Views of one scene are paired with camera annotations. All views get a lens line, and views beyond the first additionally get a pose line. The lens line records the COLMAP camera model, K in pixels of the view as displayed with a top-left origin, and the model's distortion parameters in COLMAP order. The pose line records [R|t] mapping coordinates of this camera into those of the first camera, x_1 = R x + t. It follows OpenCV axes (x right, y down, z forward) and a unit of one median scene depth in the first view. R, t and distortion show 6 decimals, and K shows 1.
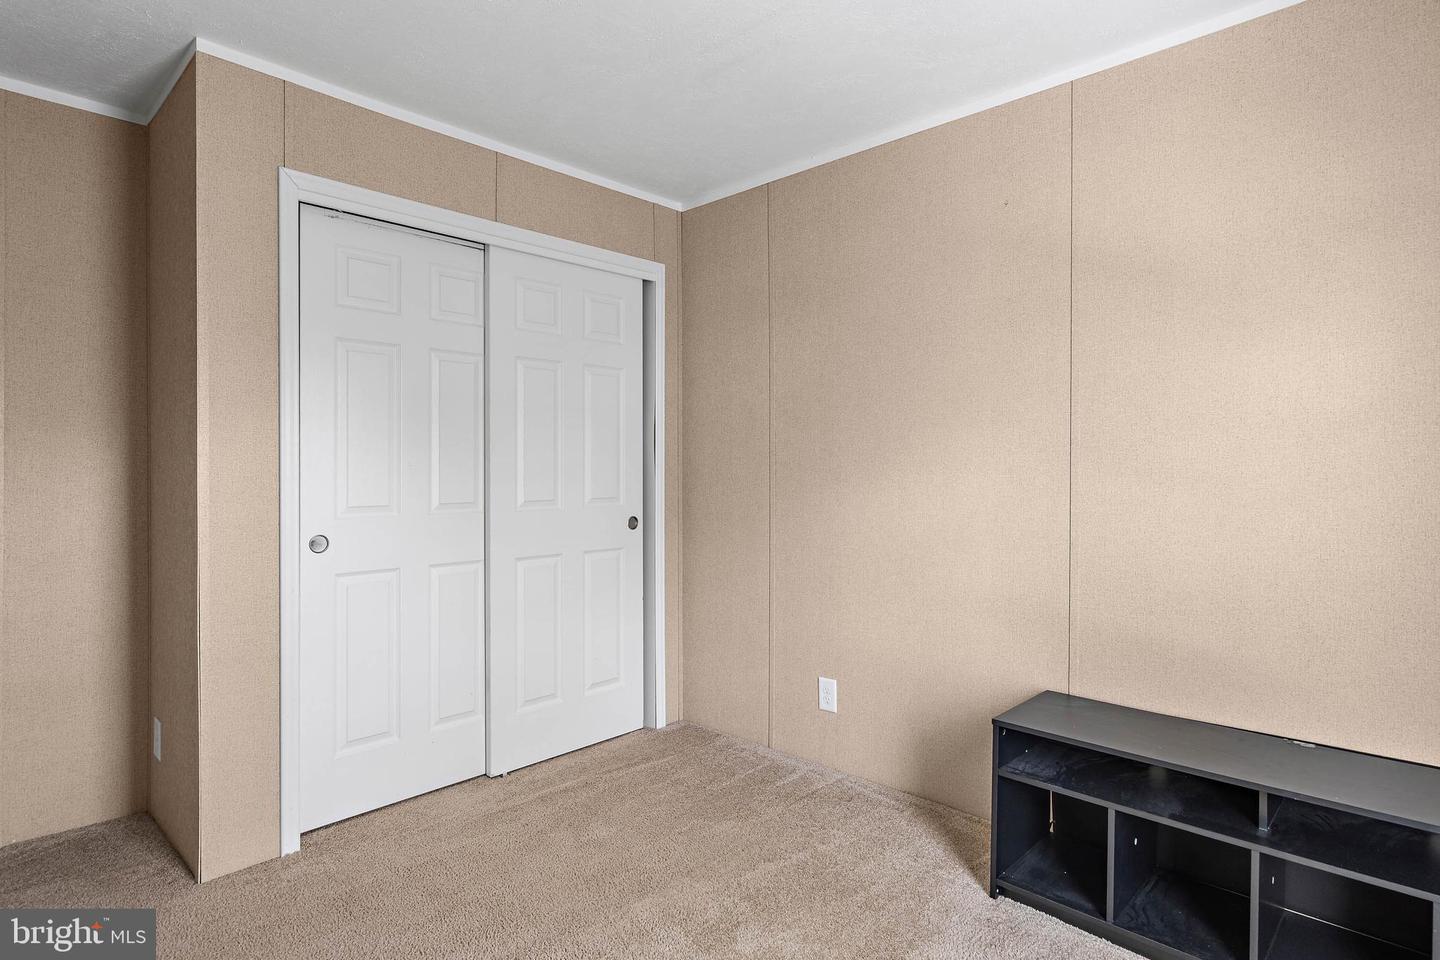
lens RADIAL K [[742.0, 0, 729.7], [0, 742.0, 466.1], [0, 0, 1]] dist [0.006874, 0.001031]
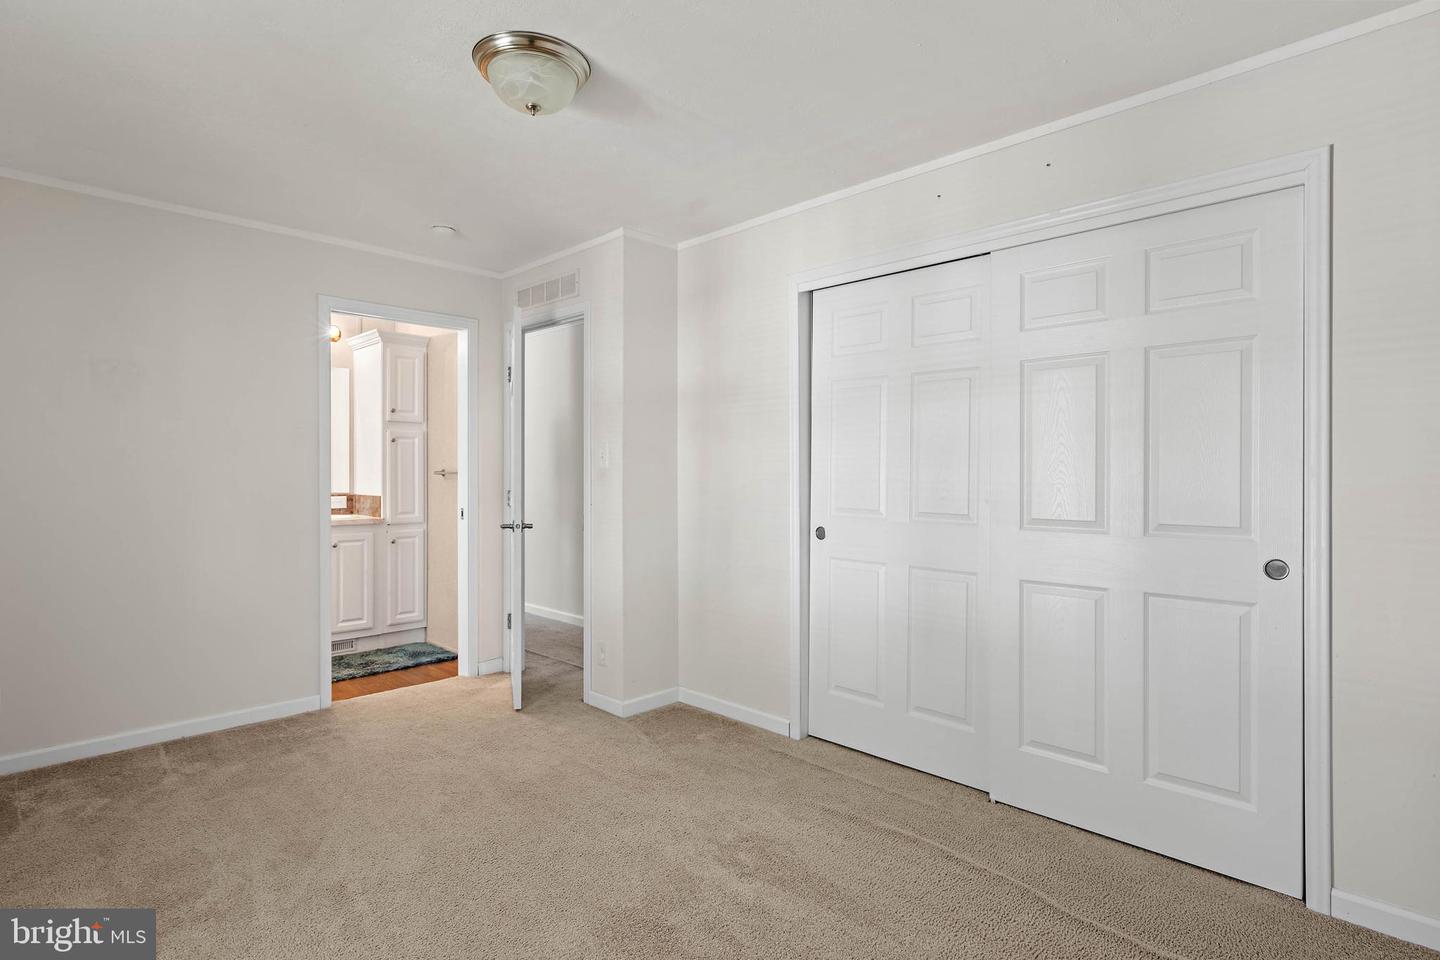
lens RADIAL K [[742.0, 0, 712.4], [0, 742.0, 475.9], [0, 0, 1]] dist [0.006874, 0.001031]
pose [[0.003336, 0.006284, -0.999975, 0.469819], [-0.008907, 0.999941, 0.006254, -0.004843], [0.999955, 0.008885, 0.003391, 0.457685]]
